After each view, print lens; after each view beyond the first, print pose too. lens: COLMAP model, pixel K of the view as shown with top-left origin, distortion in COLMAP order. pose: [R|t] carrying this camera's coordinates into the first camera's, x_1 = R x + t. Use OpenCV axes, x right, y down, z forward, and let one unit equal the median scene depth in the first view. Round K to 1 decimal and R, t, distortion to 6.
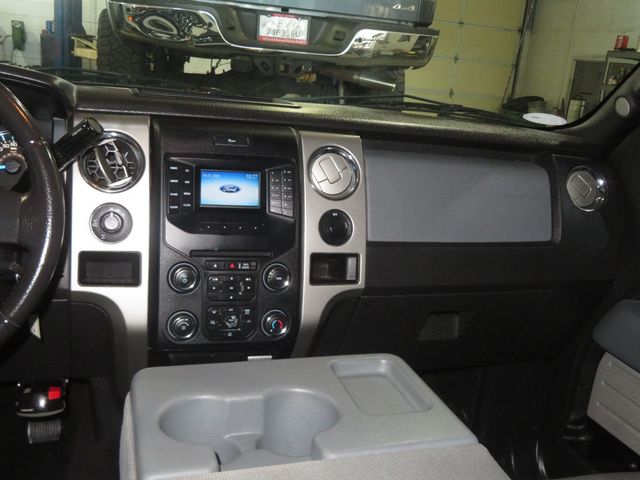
lens RADIAL K [[651.6, 0, 320.0], [0, 651.6, 240.0], [0, 0, 1]] dist [-0.008164, 0.009255]
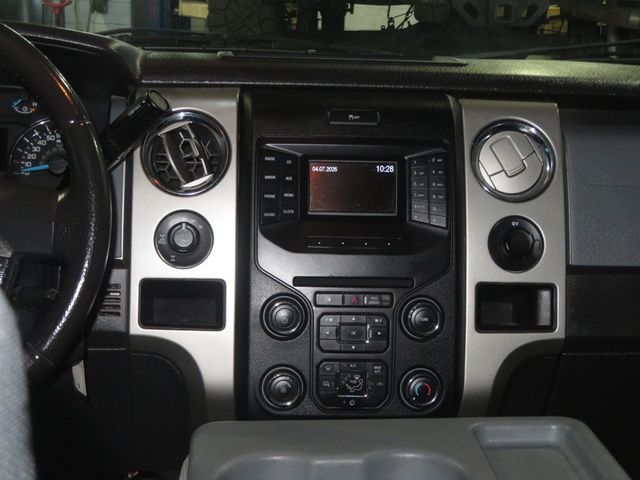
lens RADIAL K [[1134.2, 0, 320.0], [0, 1134.2, 240.0], [0, 0, 1]] dist [-0.024009, -0.025206]
pose [[0.971133, -0.019209, -0.237765, 0.109999], [0.003786, 0.997868, -0.065154, 0.053394], [0.238510, 0.062373, 0.969135, -0.149023]]
